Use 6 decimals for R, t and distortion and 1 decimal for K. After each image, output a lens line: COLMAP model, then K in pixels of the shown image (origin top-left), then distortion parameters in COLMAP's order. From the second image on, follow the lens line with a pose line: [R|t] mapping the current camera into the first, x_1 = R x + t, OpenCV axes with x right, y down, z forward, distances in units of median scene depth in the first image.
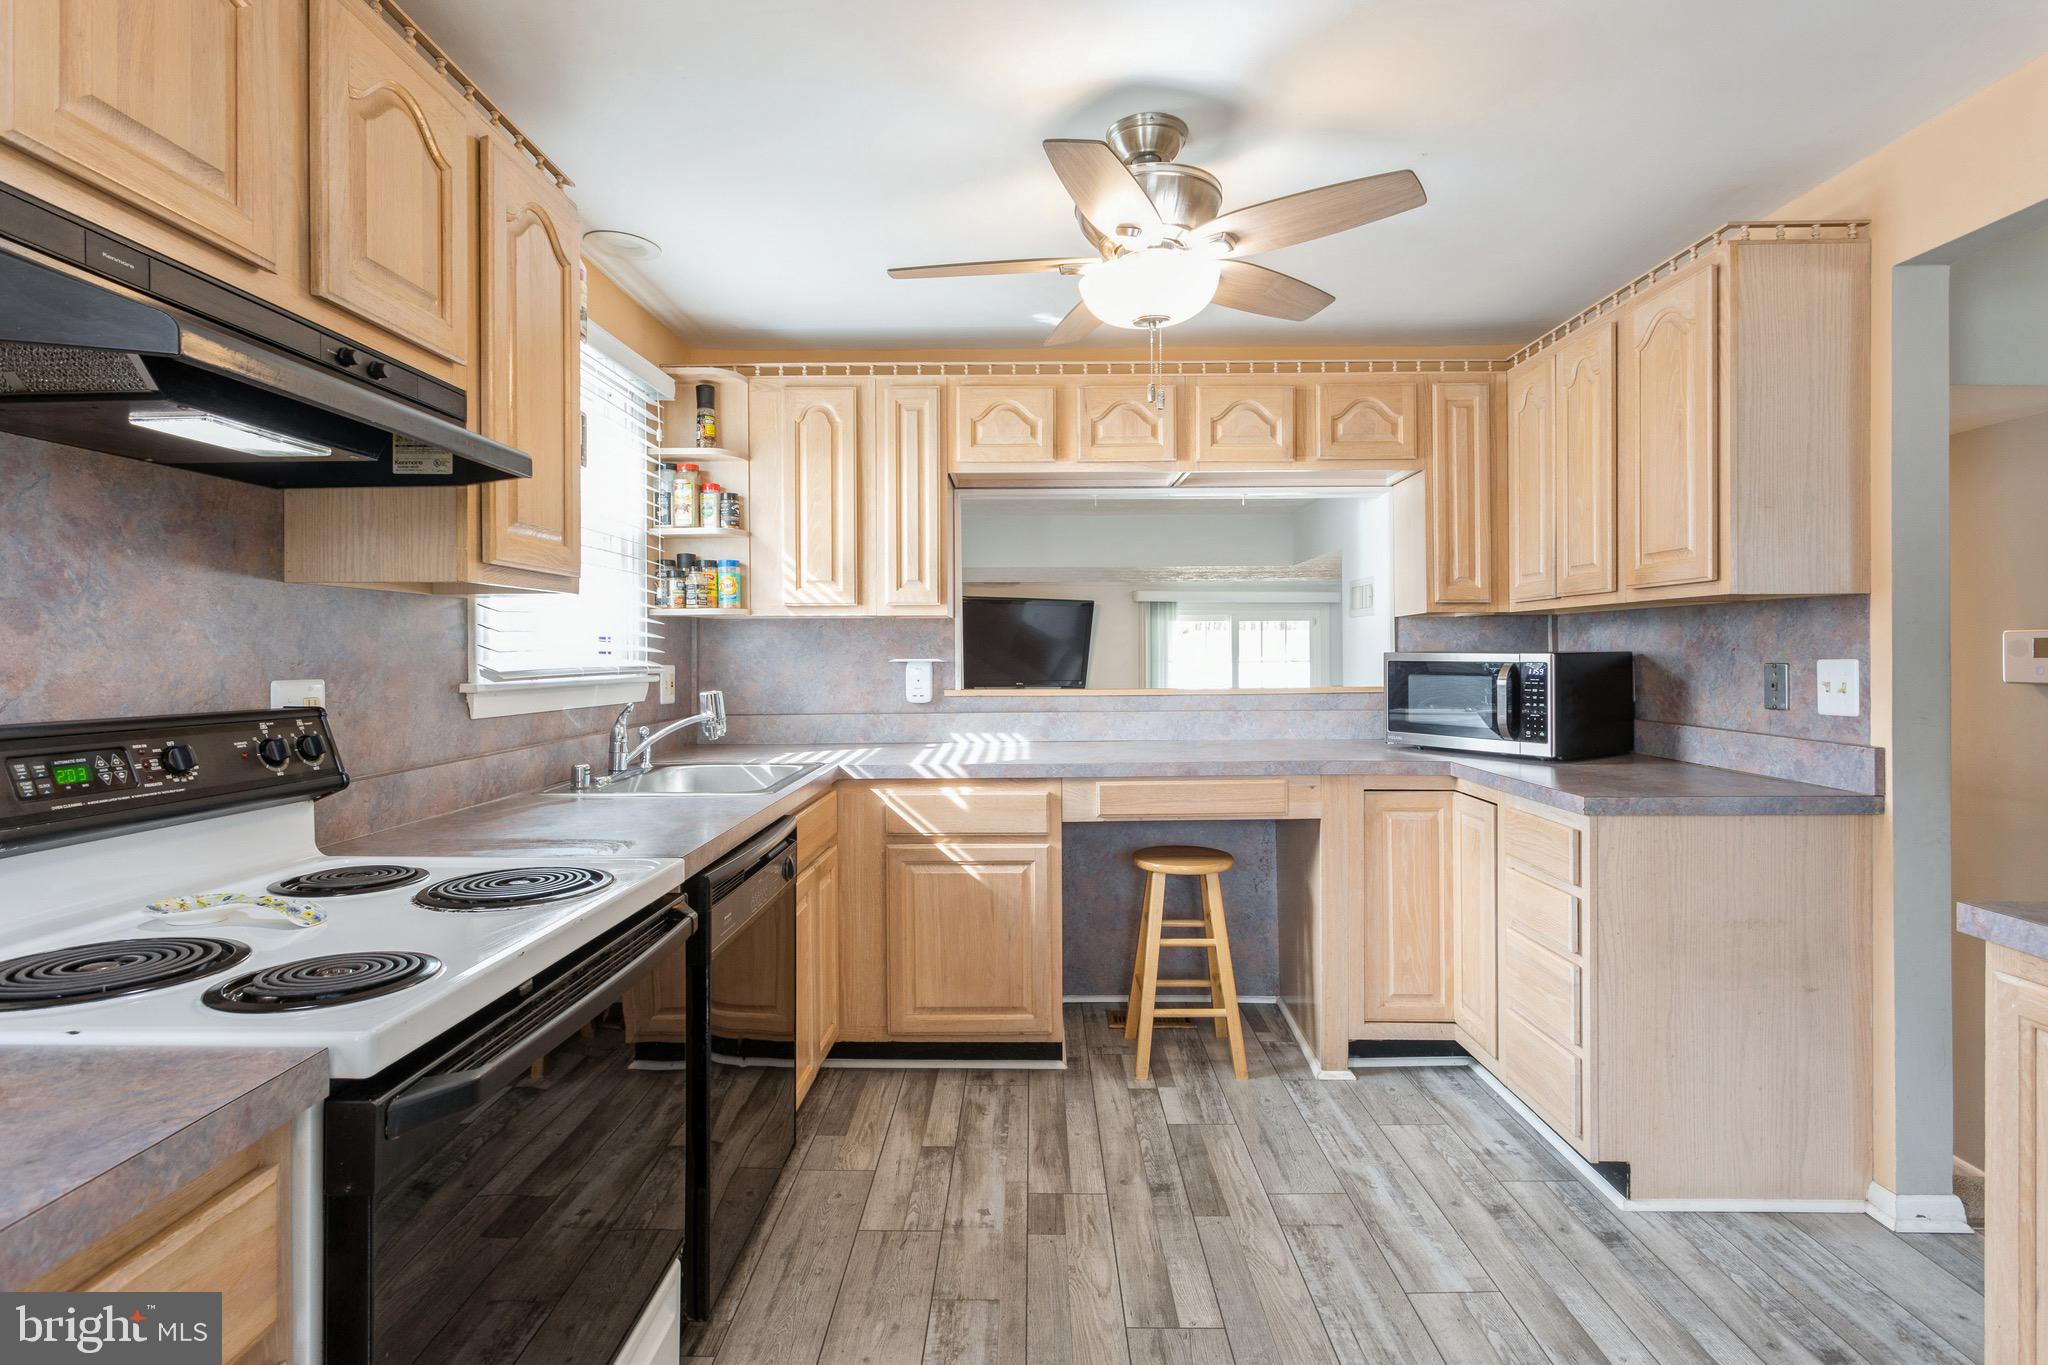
lens RADIAL K [[999.7, 0, 1016.8], [0, 999.7, 649.7], [0, 0, 1]] dist [0.001569, 0.000760]
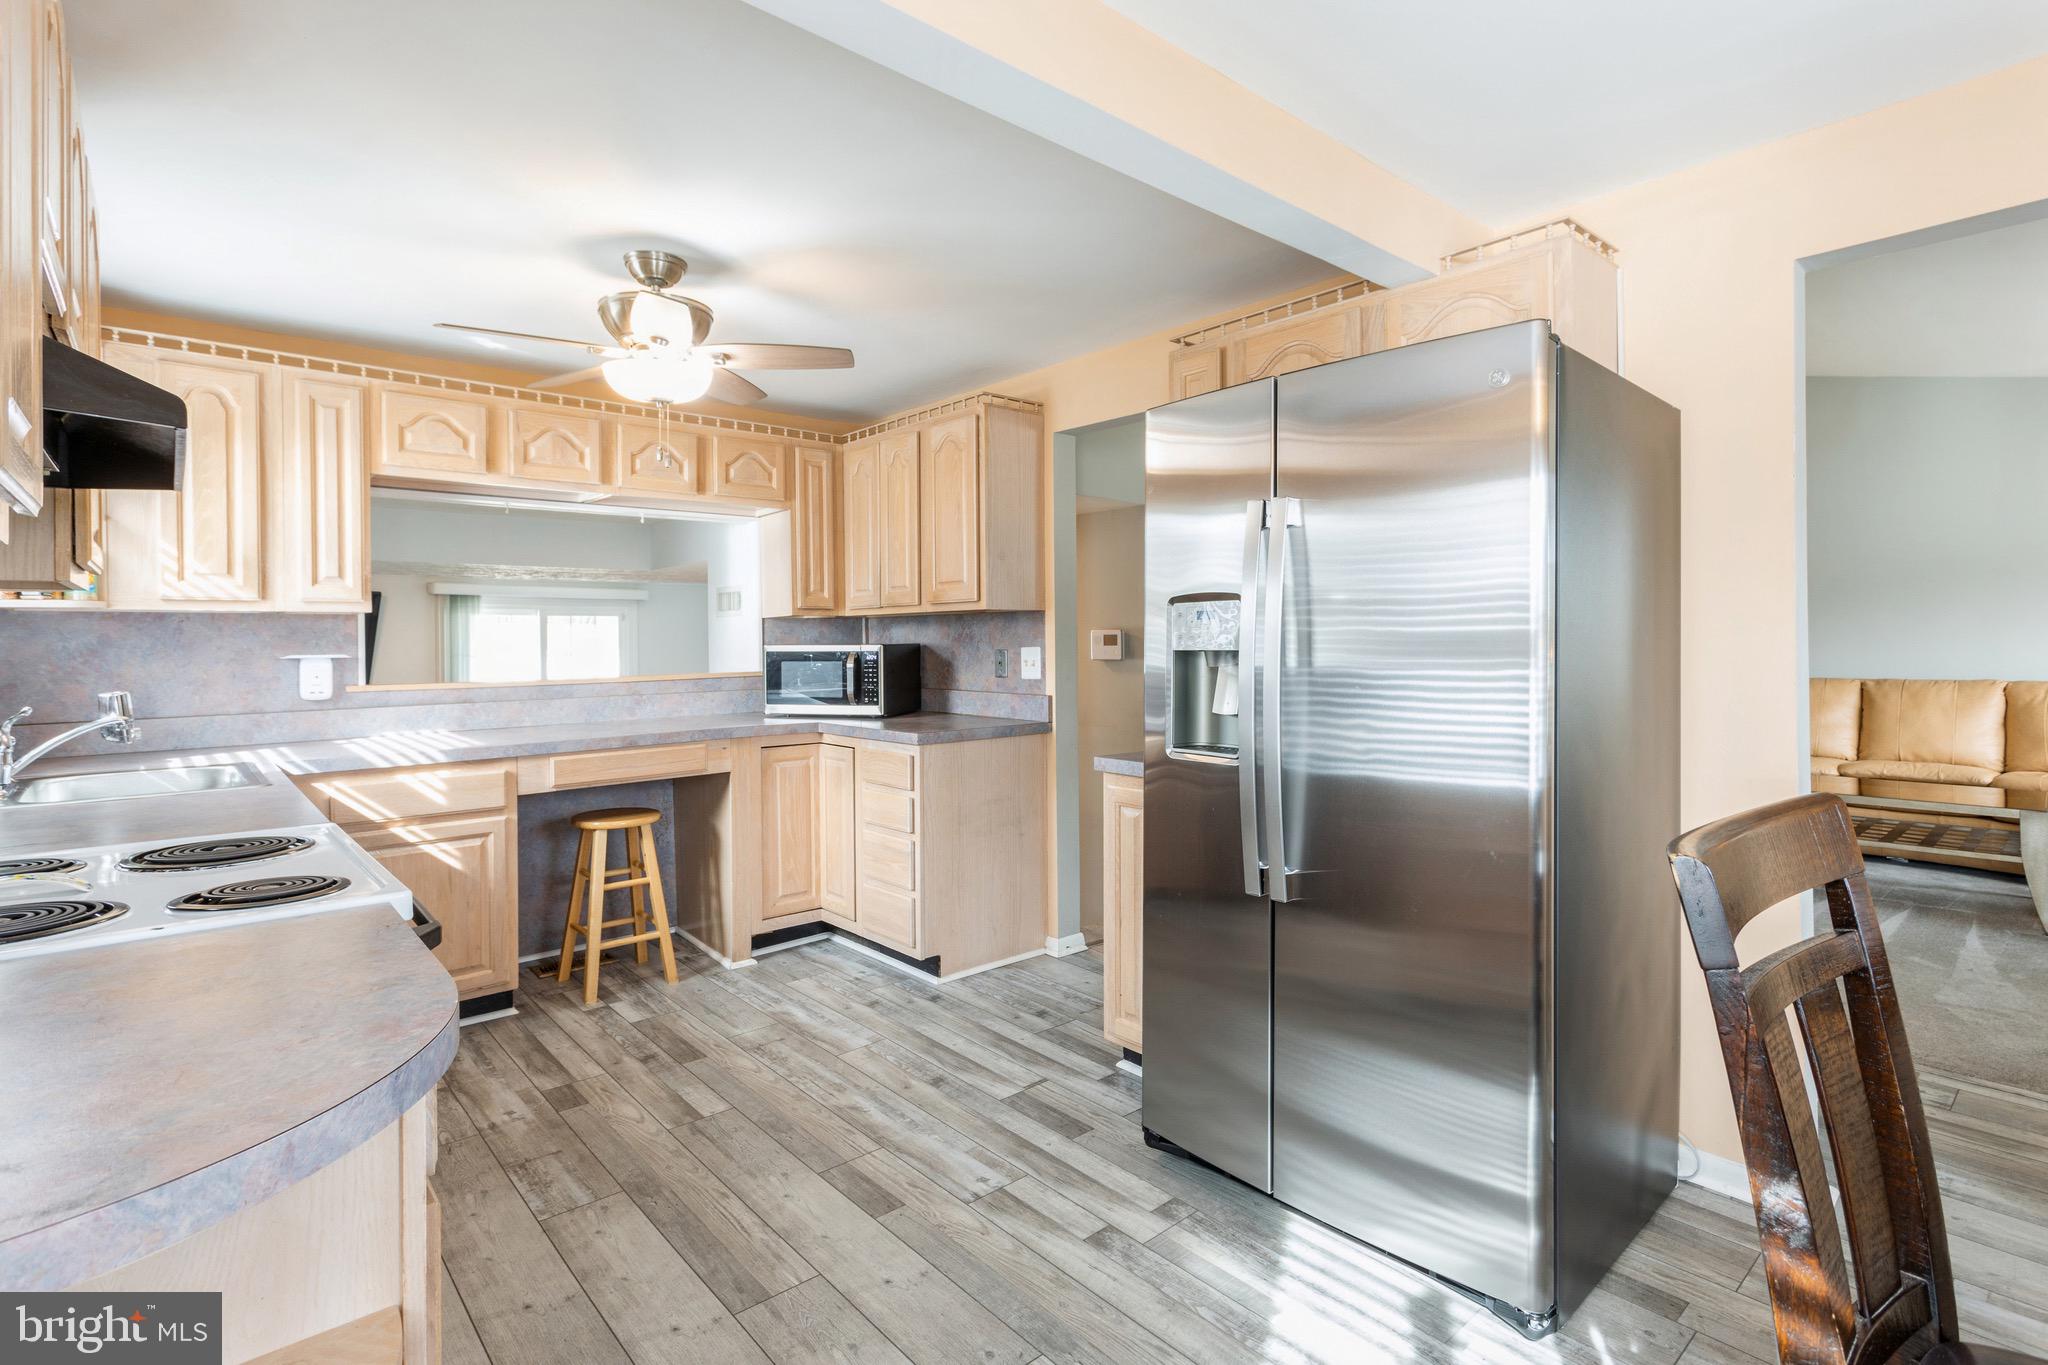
lens RADIAL K [[986.2, 0, 1026.8], [0, 986.2, 637.3], [0, 0, 1]] dist [0.000144, -0.000117]
pose [[0.743881, -0.001362, 0.668310, -0.275150], [0.005378, 0.999978, -0.003947, -0.000802], [-0.668290, 0.006530, 0.743872, -0.228516]]
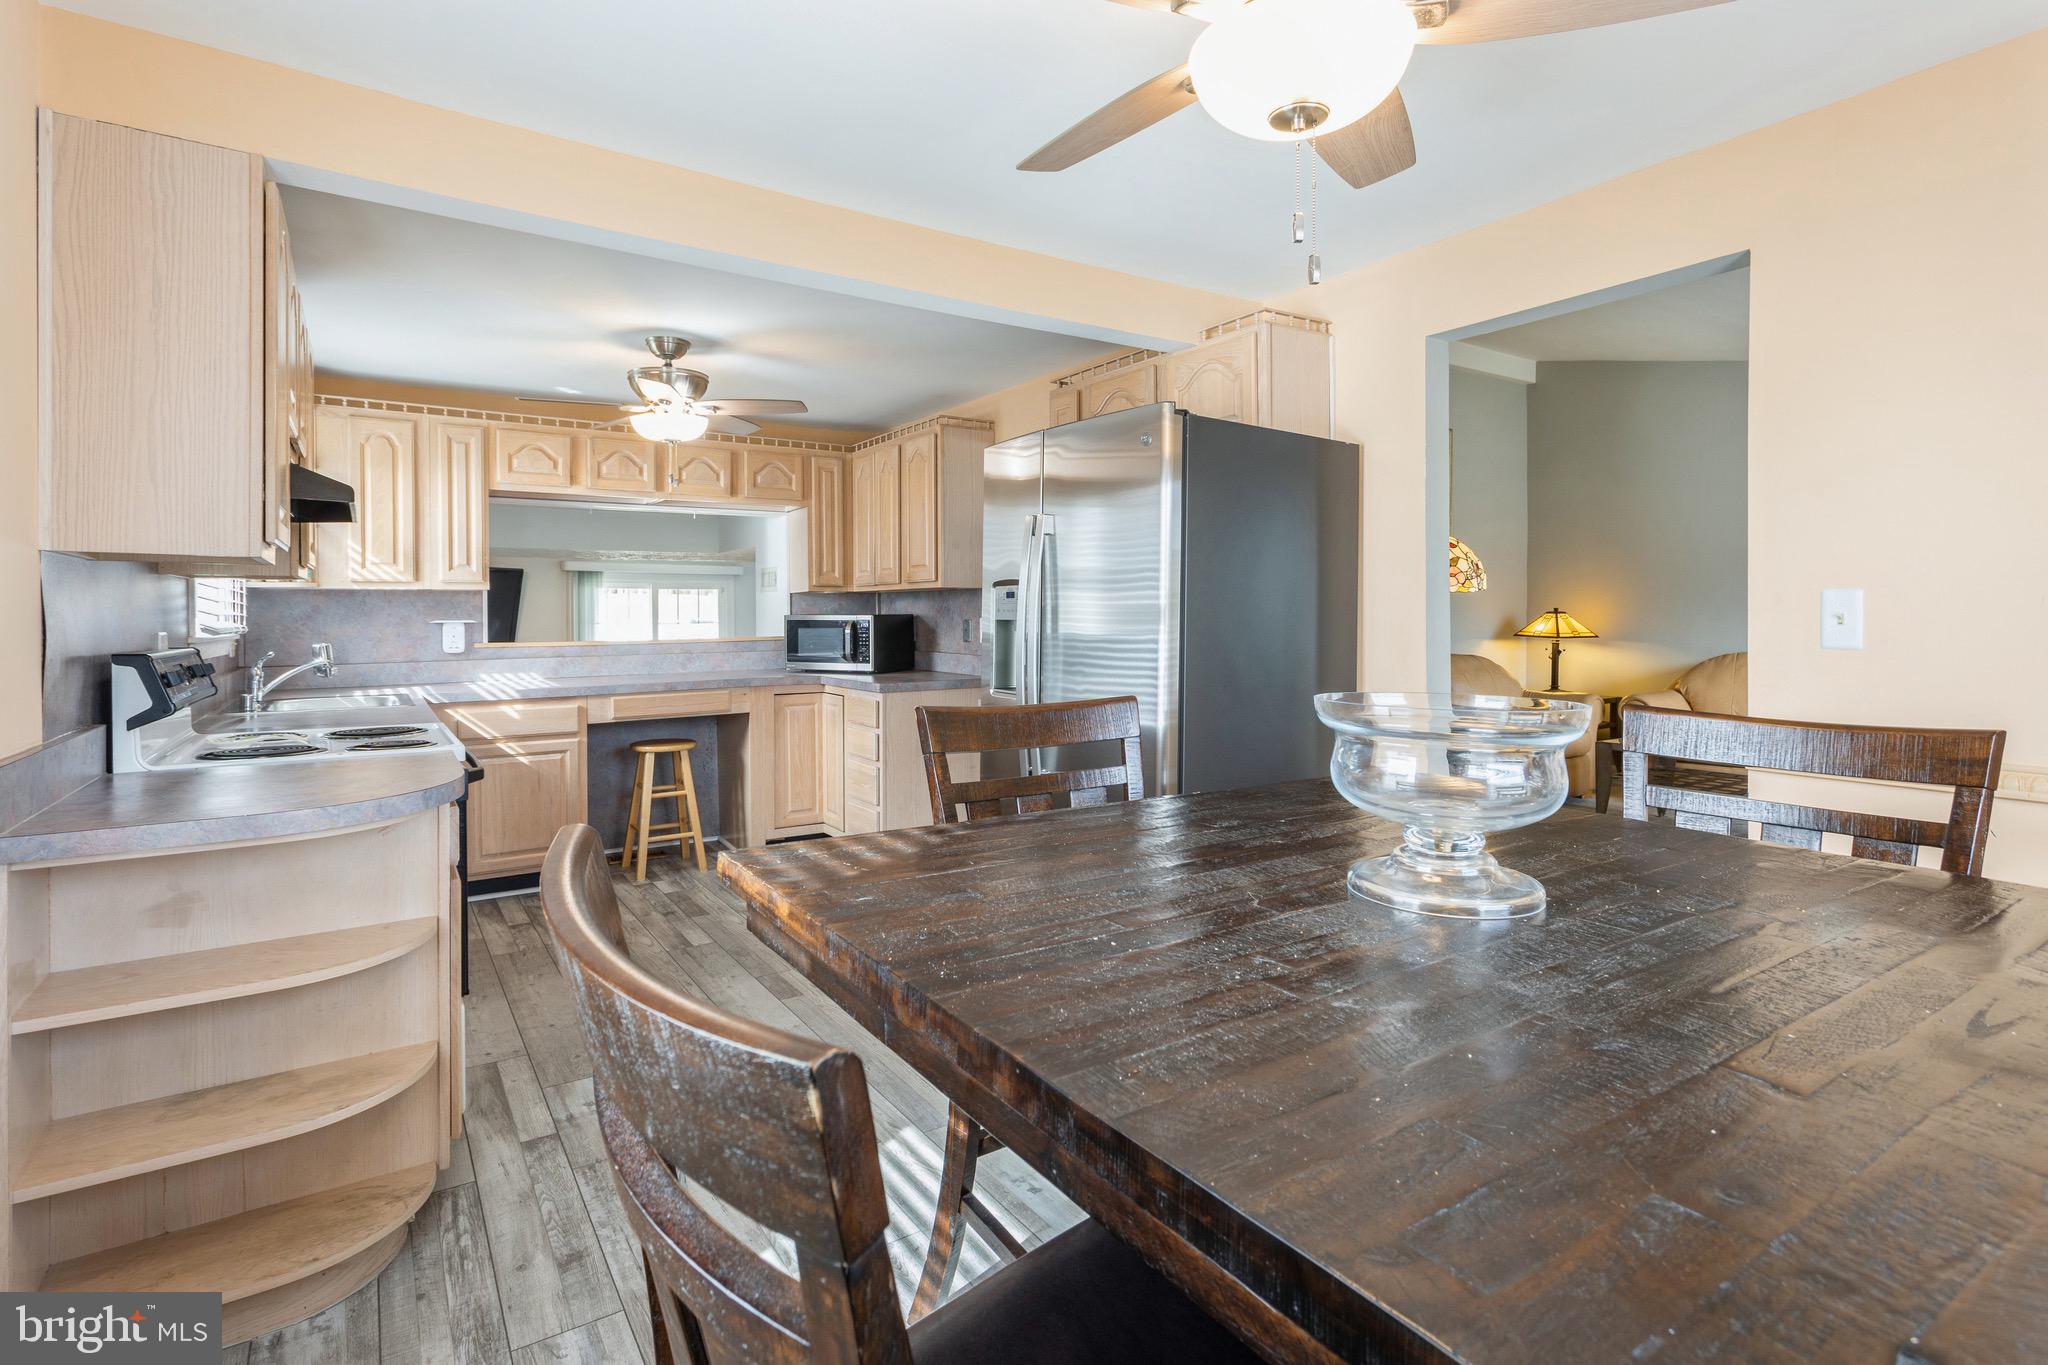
lens RADIAL K [[988.0, 0, 1020.8], [0, 988.0, 611.6], [0, 0, 1]] dist [0.000854, 0.000235]
pose [[0.825574, -0.000569, 0.564293, -0.266952], [0.001322, 0.999999, -0.000925, -0.000928], [-0.564292, 0.001509, 0.825574, -0.656698]]
